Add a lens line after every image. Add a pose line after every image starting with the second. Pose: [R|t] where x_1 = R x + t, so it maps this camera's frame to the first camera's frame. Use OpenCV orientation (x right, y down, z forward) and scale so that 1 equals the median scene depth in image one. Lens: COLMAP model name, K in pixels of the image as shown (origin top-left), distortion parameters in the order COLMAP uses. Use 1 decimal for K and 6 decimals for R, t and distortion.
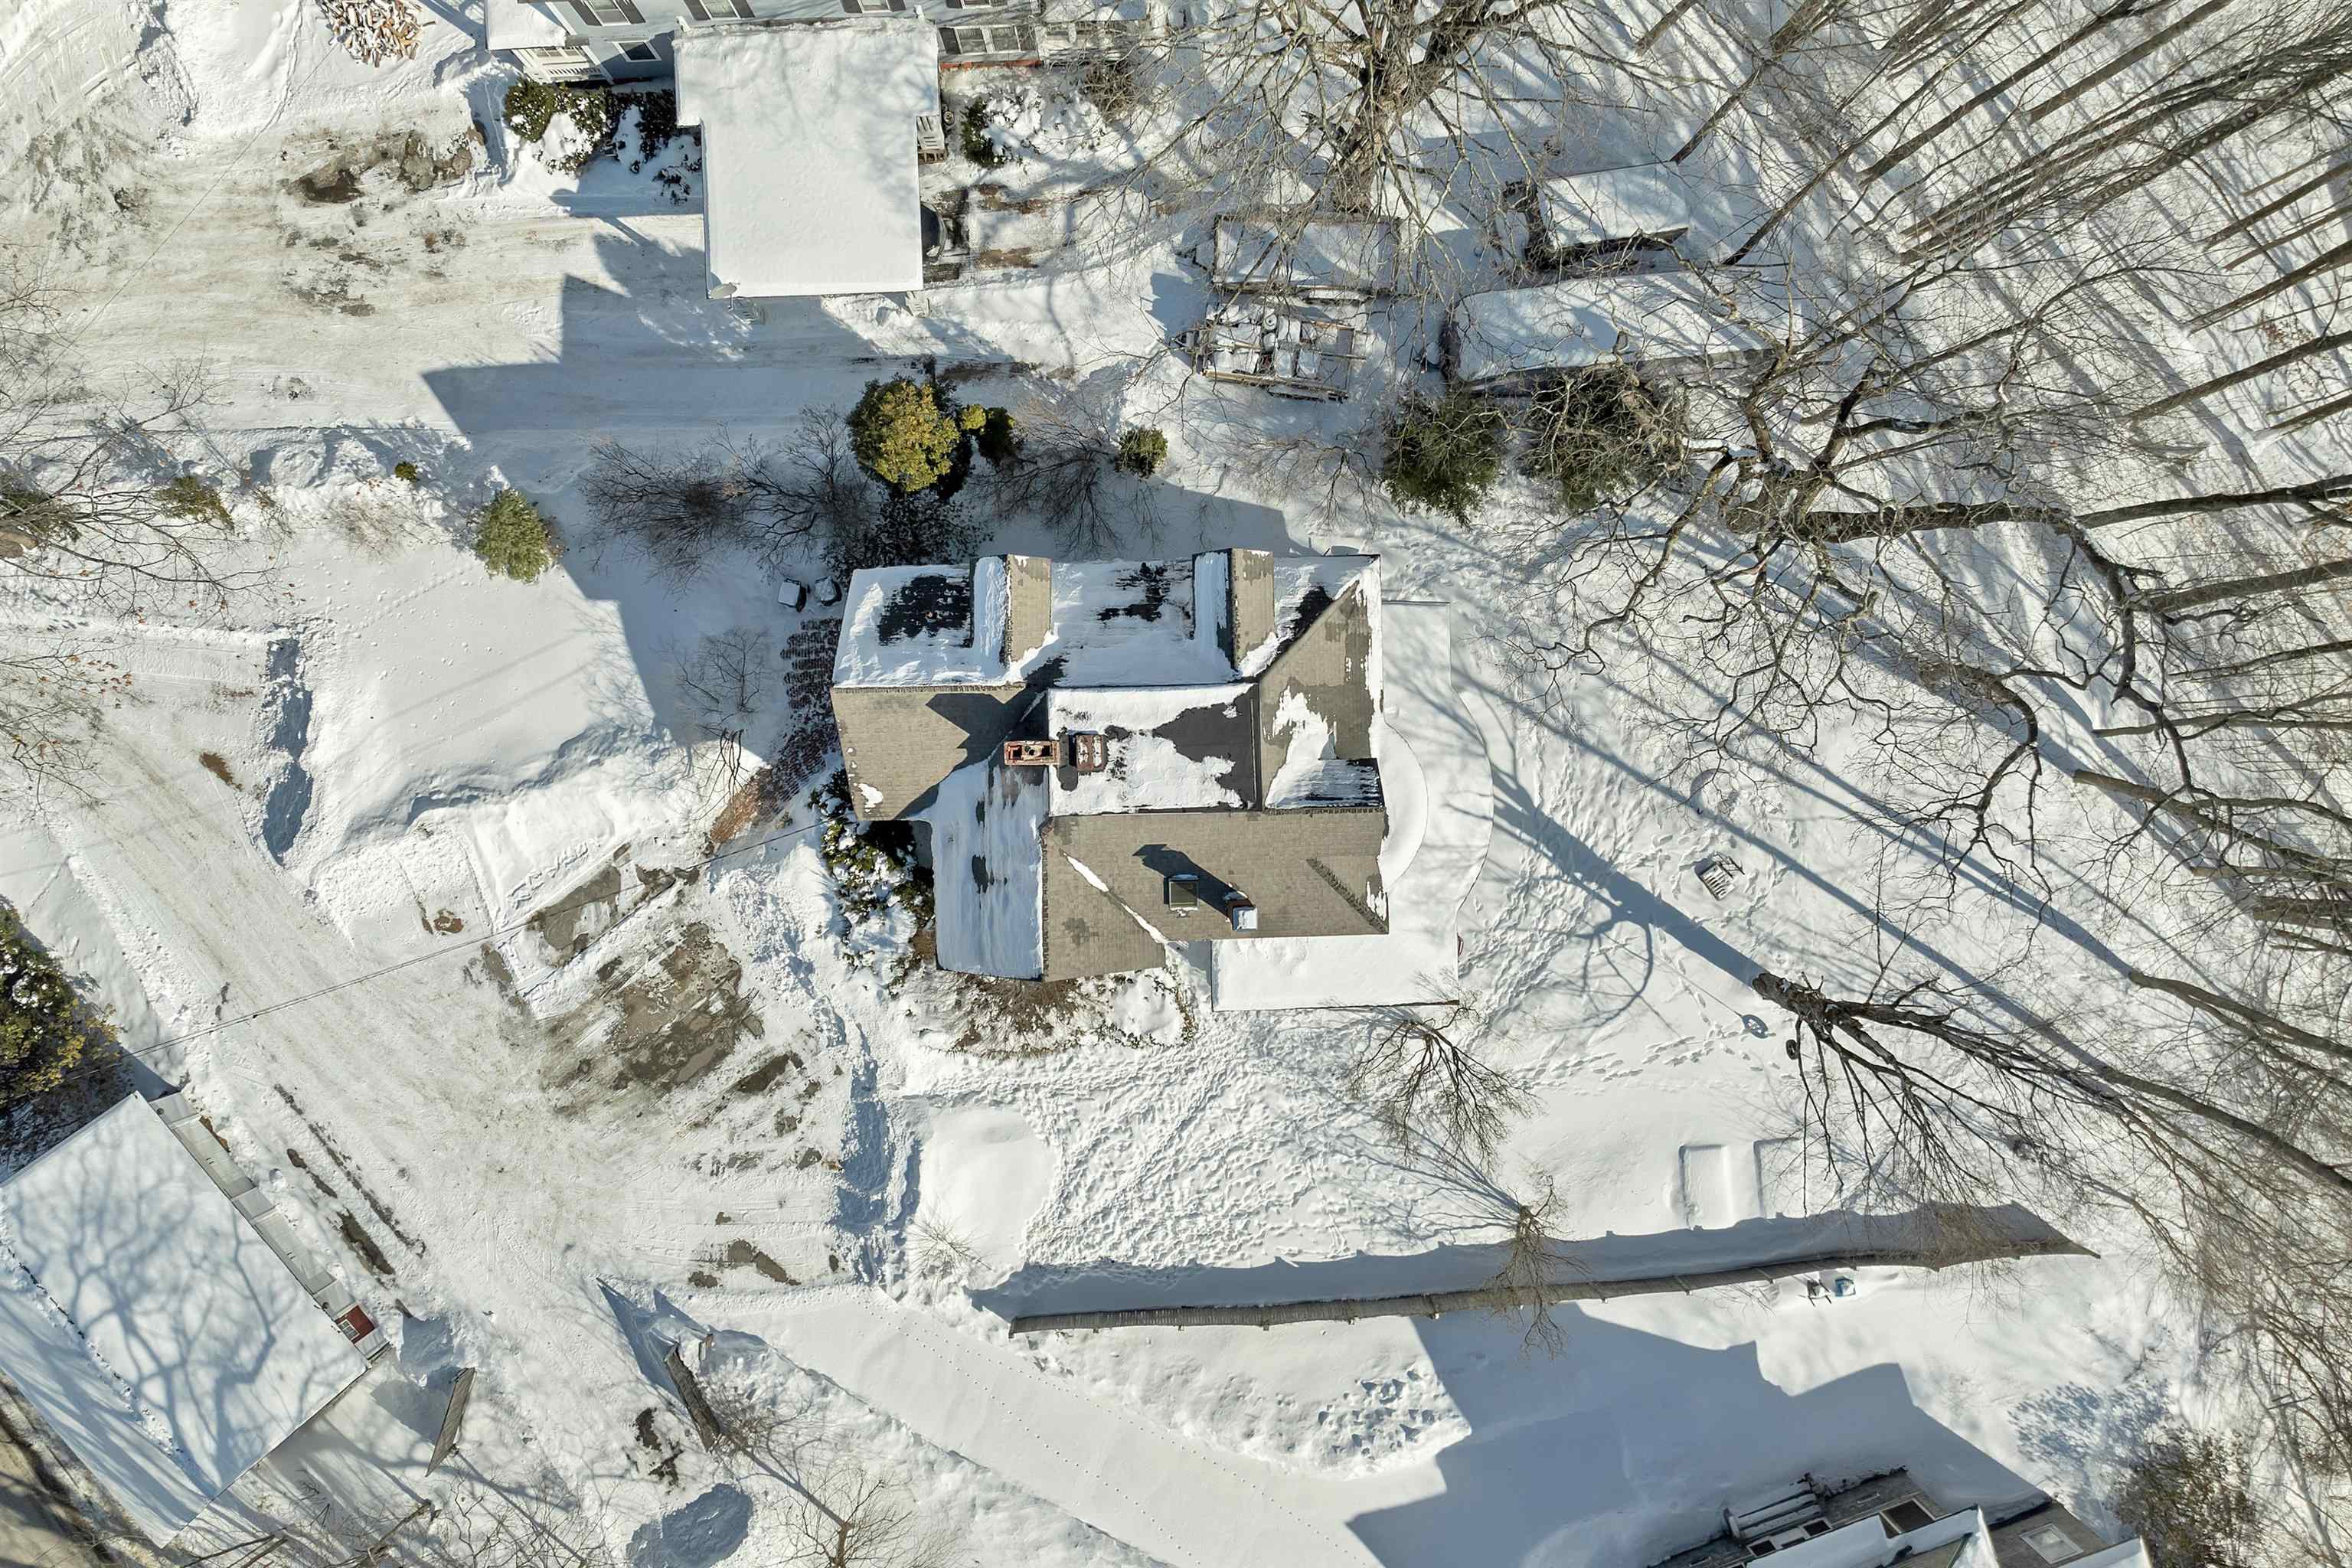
lens RADIAL K [[1691.6, 0, 1185.5], [0, 1691.6, 717.2], [0, 0, 1]] dist [-0.003854, -0.068599]
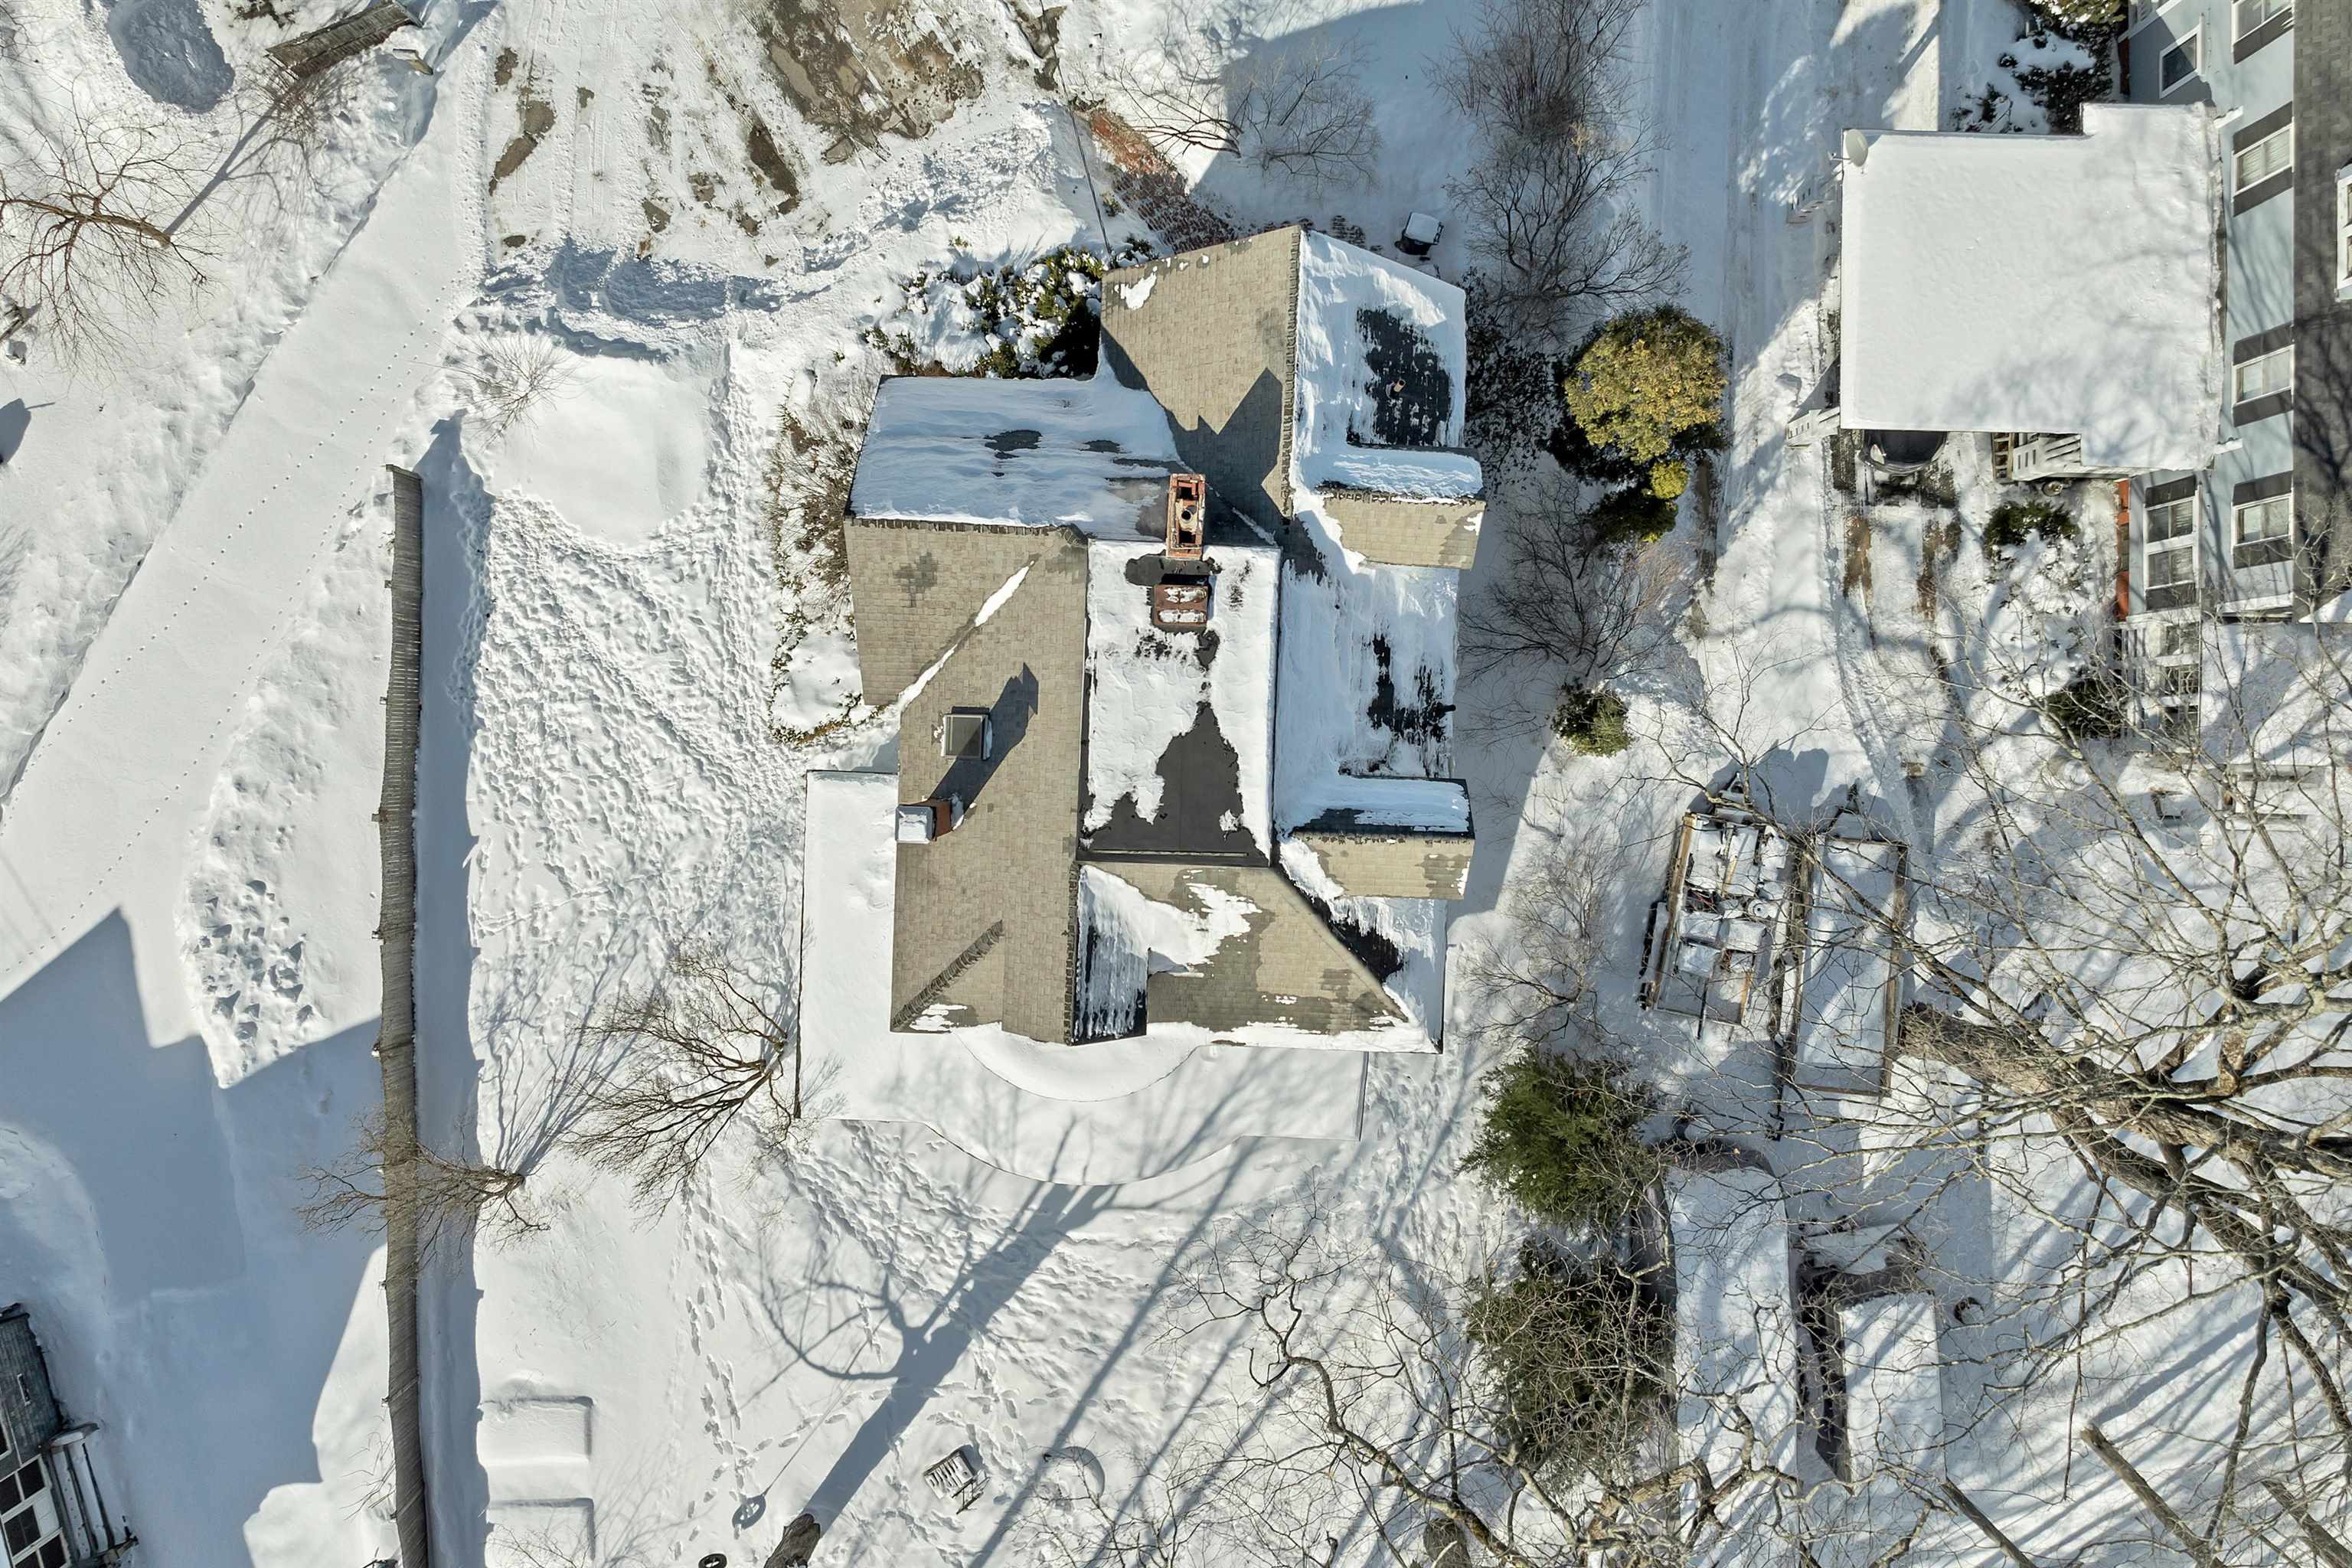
lens RADIAL K [[1691.6, 0, 1185.5], [0, 1691.6, 717.2], [0, 0, 1]] dist [-0.003854, -0.068599]
pose [[-0.061677, 0.997521, -0.033878, 0.007620], [-0.998022, -0.061223, 0.014263, 0.005598], [0.012154, 0.034691, 0.999324, 0.275357]]
